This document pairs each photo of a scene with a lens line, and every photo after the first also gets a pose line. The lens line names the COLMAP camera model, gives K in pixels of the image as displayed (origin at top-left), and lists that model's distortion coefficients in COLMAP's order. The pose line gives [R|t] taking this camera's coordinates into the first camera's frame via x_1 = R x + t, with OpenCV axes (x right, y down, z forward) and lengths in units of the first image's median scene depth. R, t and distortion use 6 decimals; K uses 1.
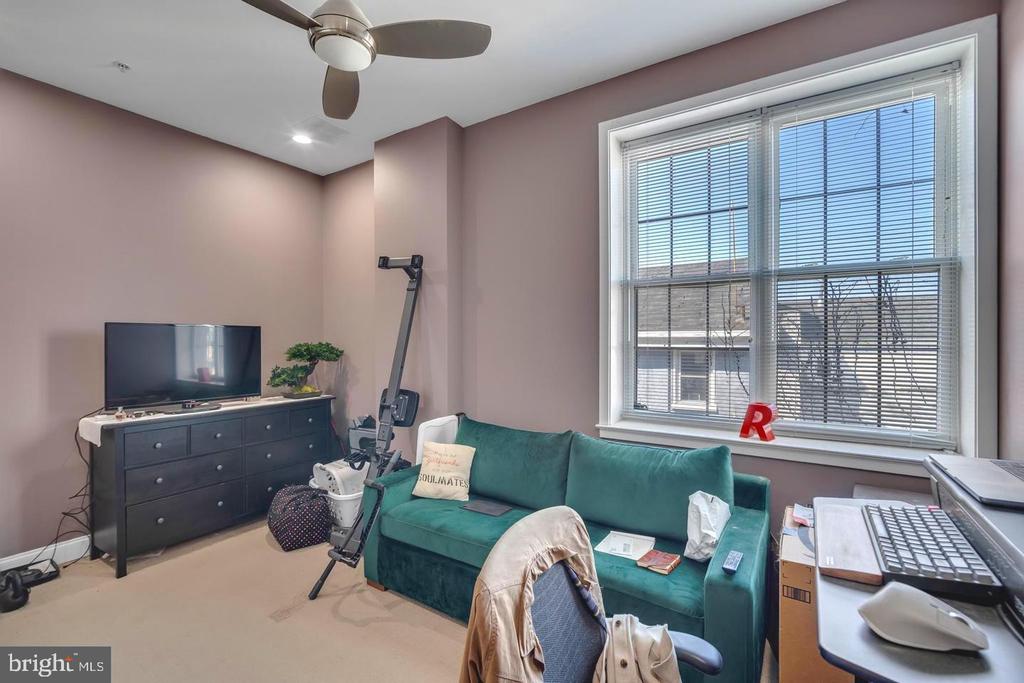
lens RADIAL K [[451.6, 0, 512.5], [0, 451.6, 341.8], [0, 0, 1]] dist [-0.002096, -0.000181]
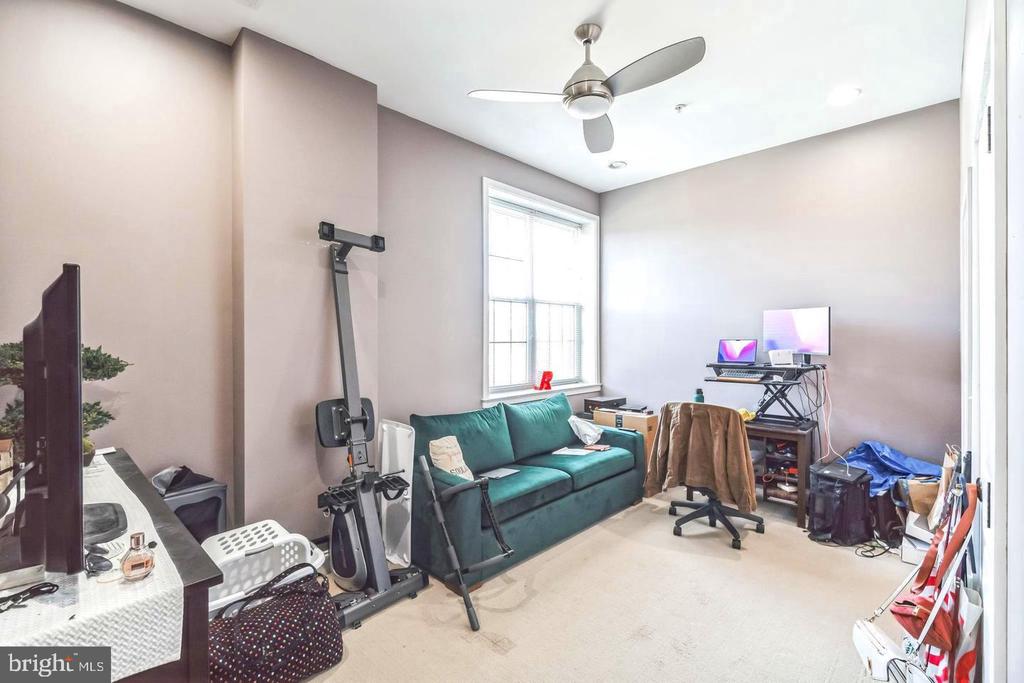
lens RADIAL K [[451.6, 0, 511.9], [0, 451.6, 339.9], [0, 0, 1]] dist [-0.002096, -0.000181]
pose [[0.186412, -0.009238, 0.982428, -1.351182], [0.004306, 0.999954, 0.008585, -0.006754], [-0.982462, 0.002630, 0.186443, 0.796702]]
